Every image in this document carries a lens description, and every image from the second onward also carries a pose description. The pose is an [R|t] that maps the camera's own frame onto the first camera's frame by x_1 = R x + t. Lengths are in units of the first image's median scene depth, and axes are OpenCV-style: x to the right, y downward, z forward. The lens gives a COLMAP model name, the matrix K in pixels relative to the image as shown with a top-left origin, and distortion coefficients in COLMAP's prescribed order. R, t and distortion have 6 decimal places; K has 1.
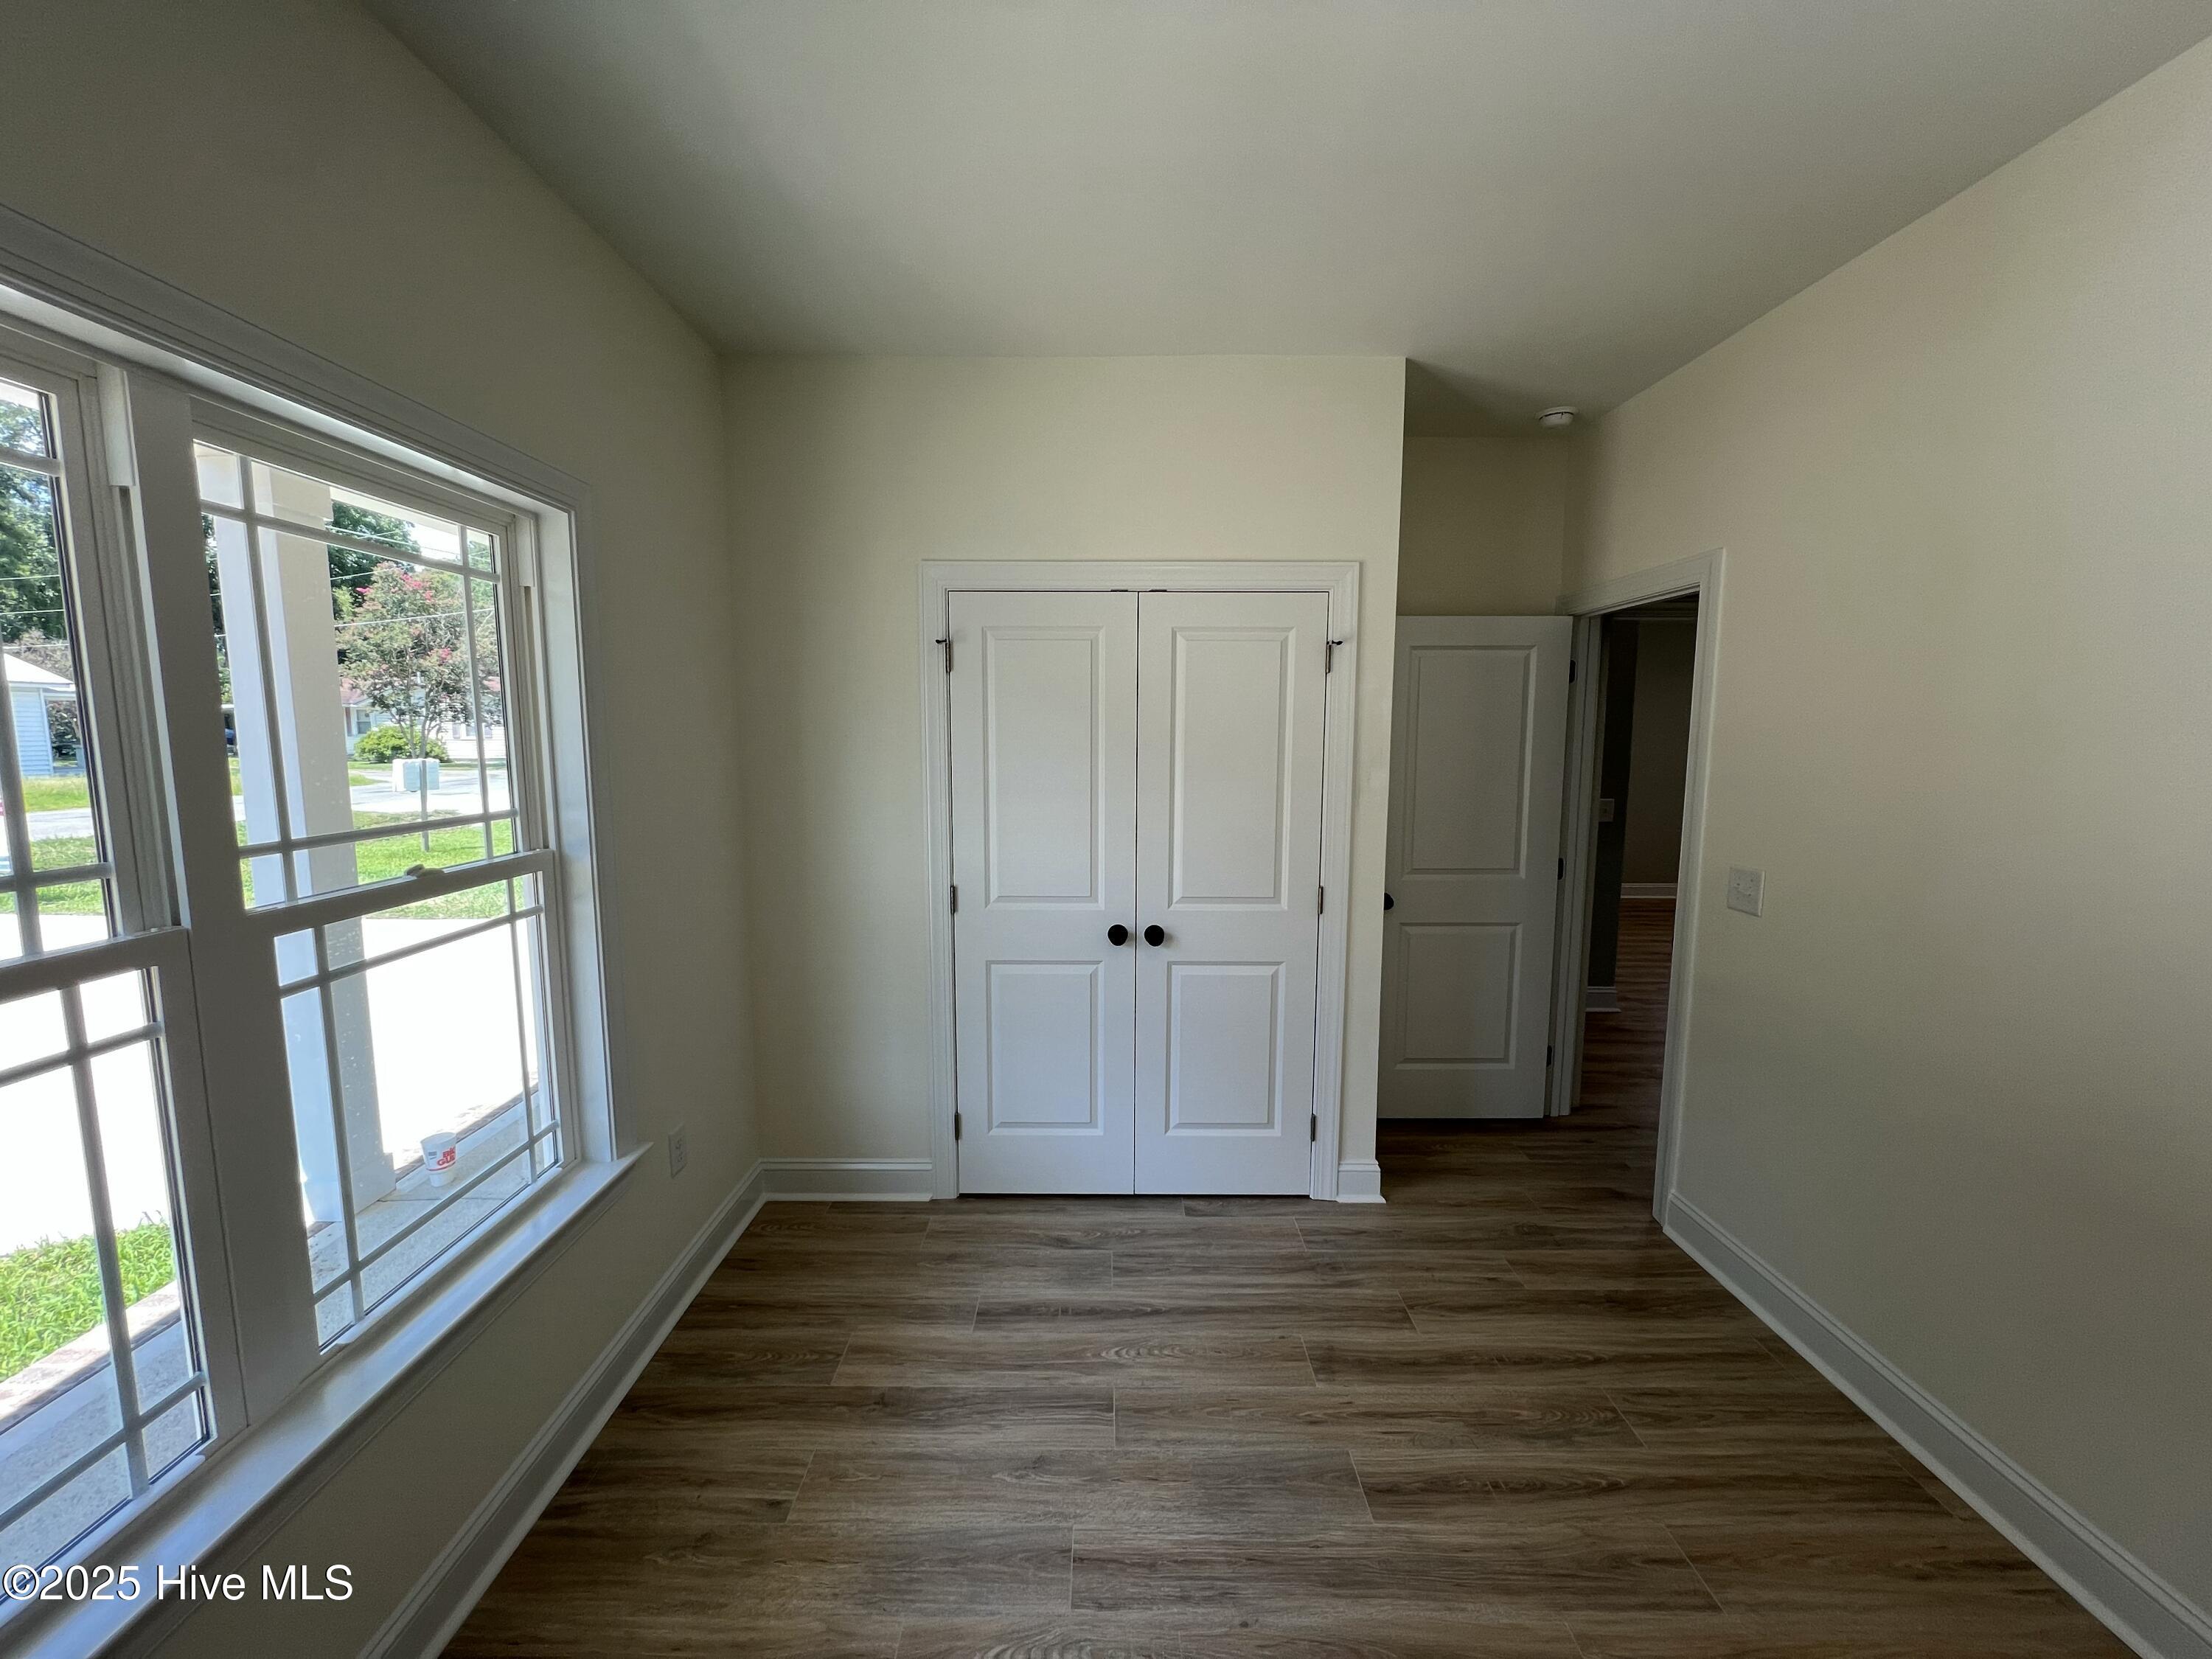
lens RADIAL K [[878.8, 0, 1105.8], [0, 878.8, 836.1], [0, 0, 1]] dist [-0.005533, 0.000195]
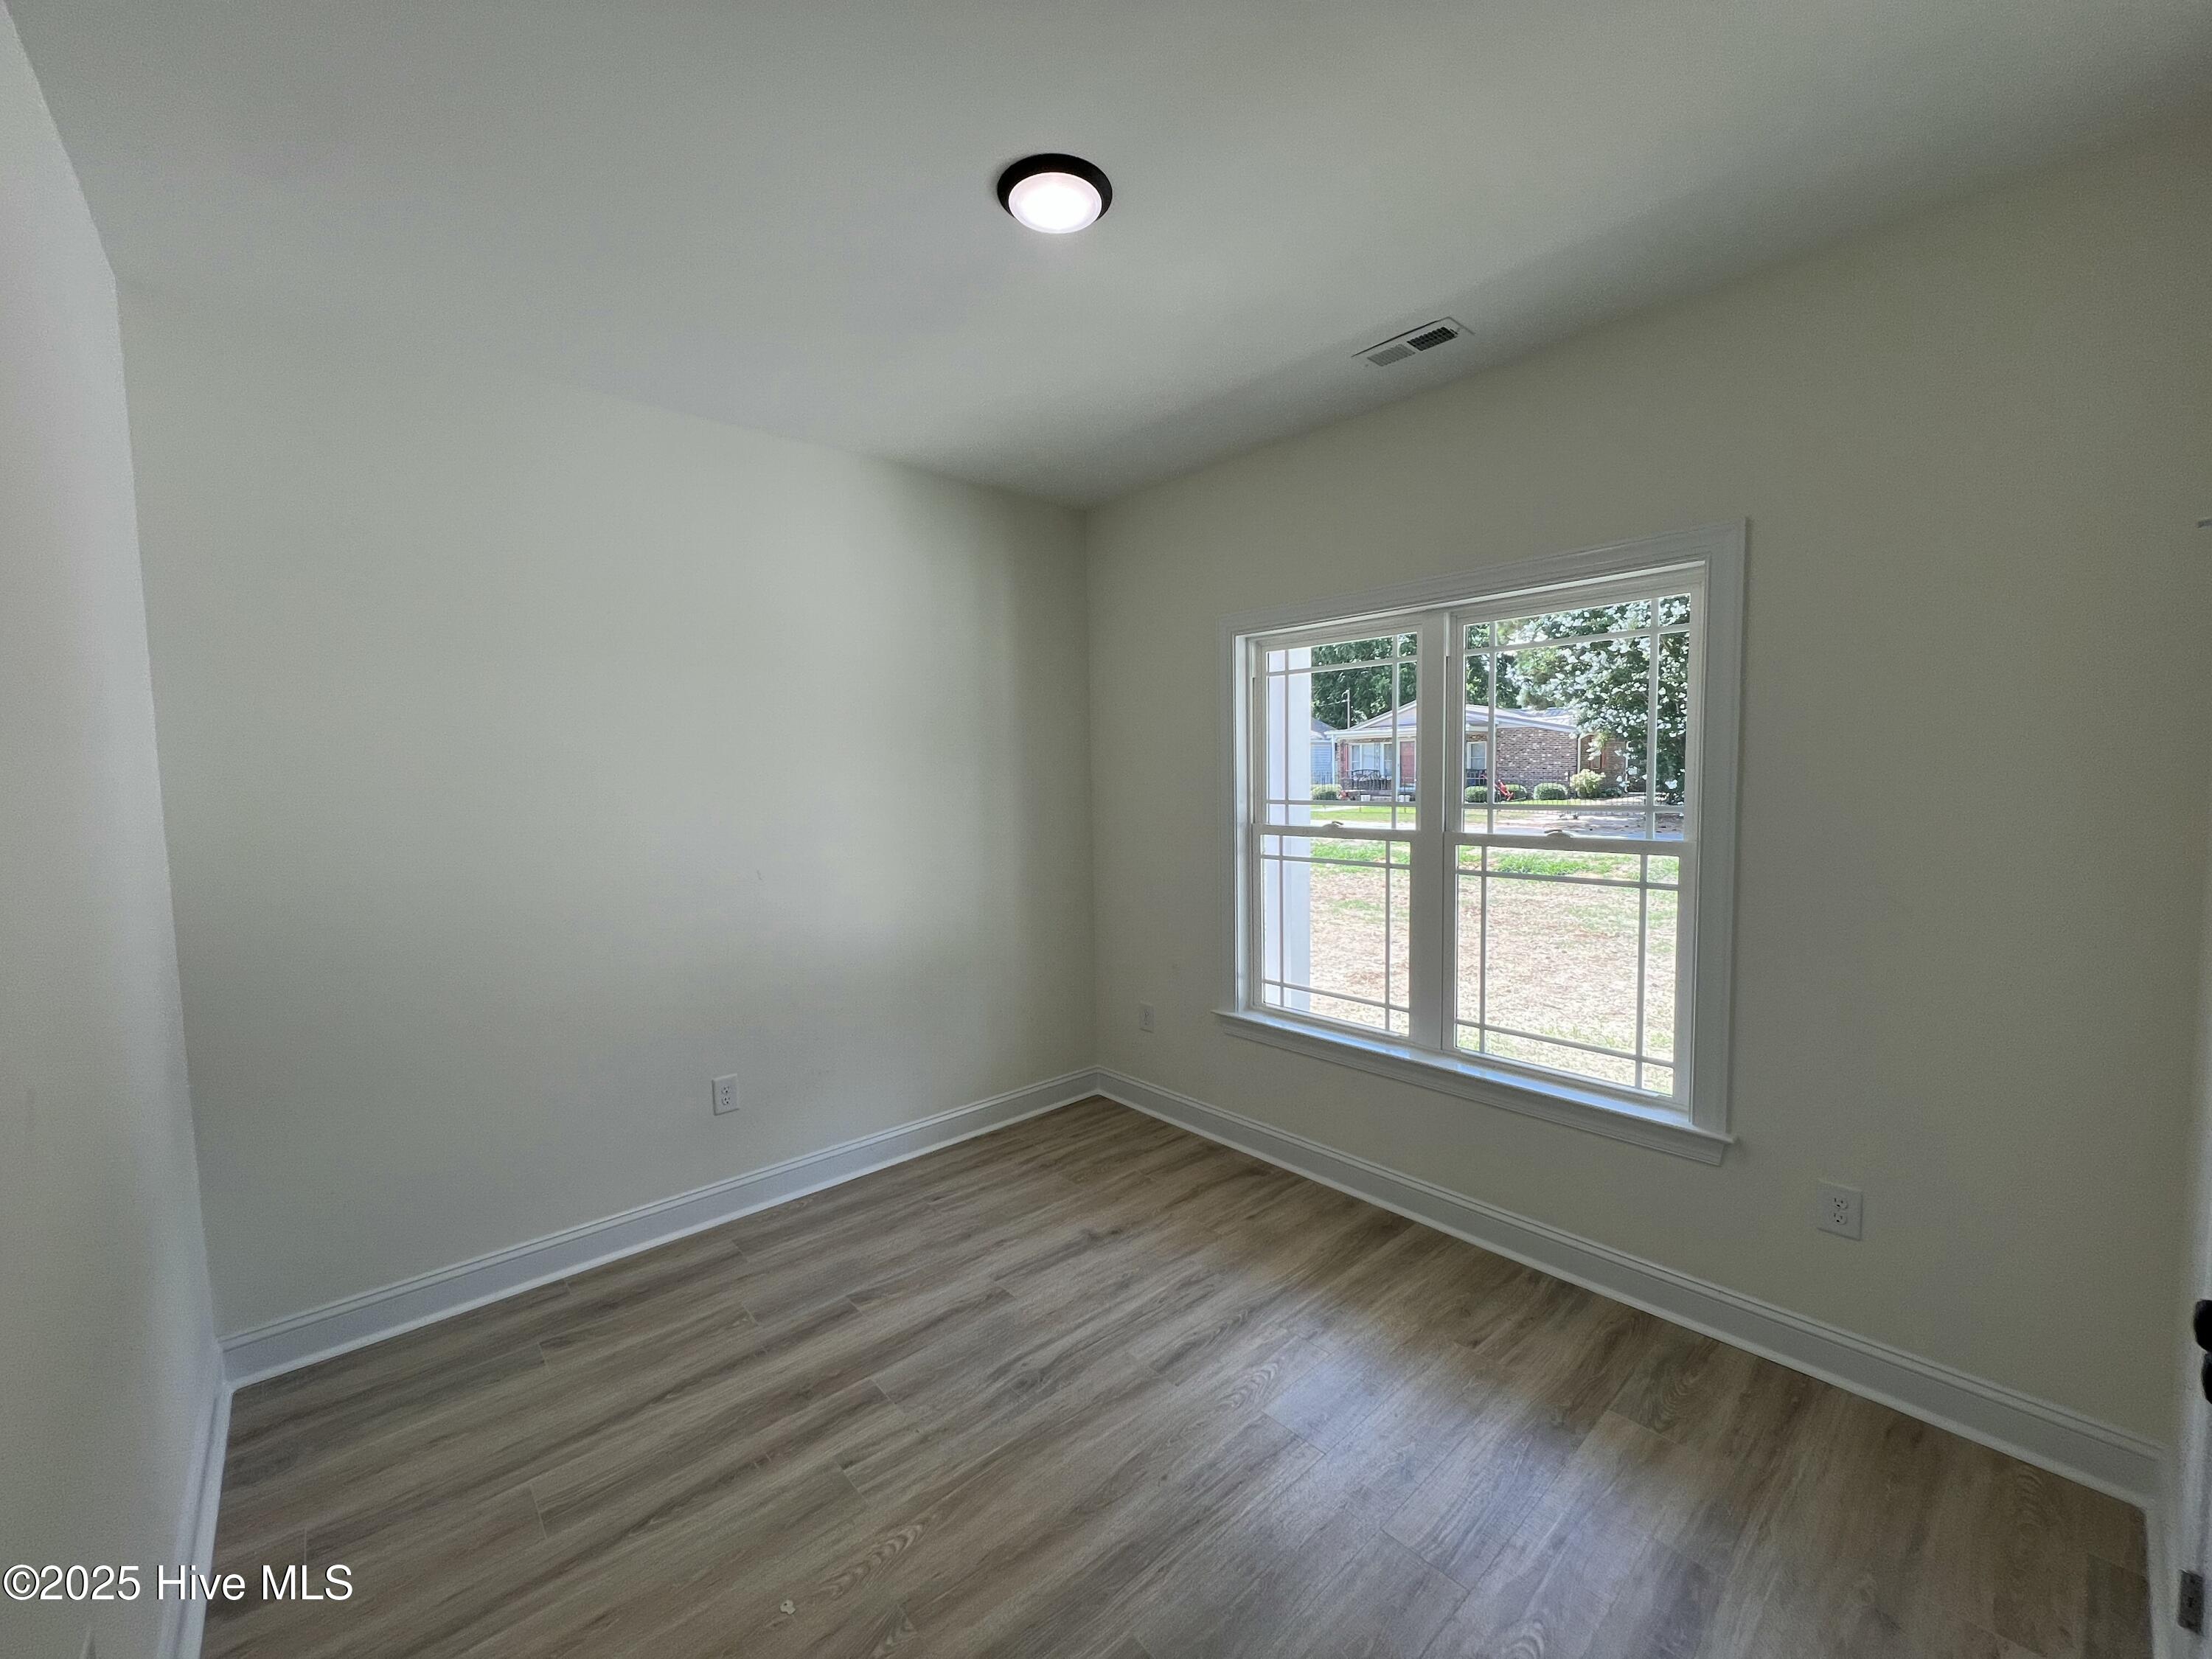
lens RADIAL K [[878.8, 0, 1105.8], [0, 878.8, 836.1], [0, 0, 1]] dist [-0.005533, 0.000195]
pose [[-0.747944, 0.060881, -0.660964, 0.878778], [-0.060452, 0.985398, 0.159172, -0.154428], [0.661004, 0.159008, -0.733342, 1.535400]]
